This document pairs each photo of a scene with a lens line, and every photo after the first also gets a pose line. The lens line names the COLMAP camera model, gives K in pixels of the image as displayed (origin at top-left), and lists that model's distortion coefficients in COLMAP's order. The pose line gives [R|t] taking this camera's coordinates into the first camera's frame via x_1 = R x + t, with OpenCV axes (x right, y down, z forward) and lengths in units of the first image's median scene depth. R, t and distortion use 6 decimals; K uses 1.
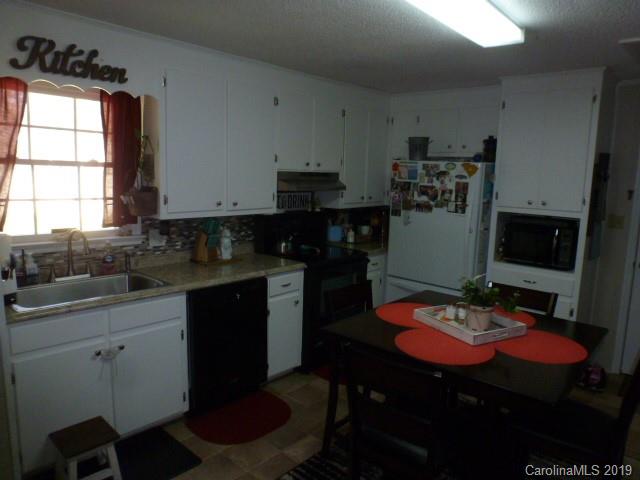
lens RADIAL K [[460.2, 0, 316.1], [0, 460.2, 241.9], [0, 0, 1]] dist [-0.070538, 0.025180]
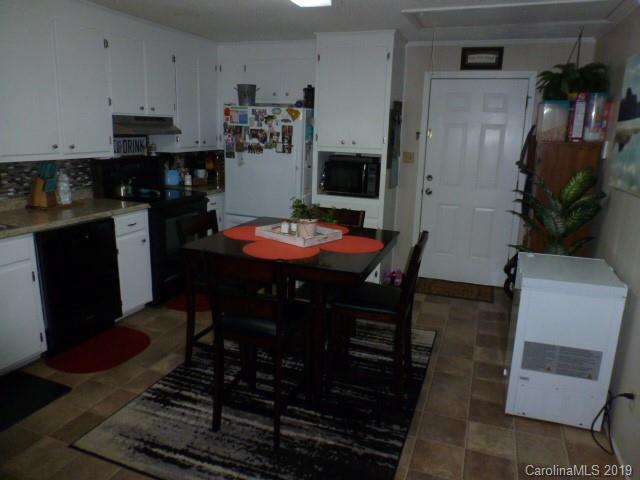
lens RADIAL K [[460.2, 0, 324.9], [0, 460.2, 242.0], [0, 0, 1]] dist [-0.070538, 0.025180]
pose [[0.925019, -0.086768, 0.369880, -0.044988], [0.049445, 0.992785, 0.109235, 0.041053], [-0.376690, -0.082755, 0.922636, -0.124675]]
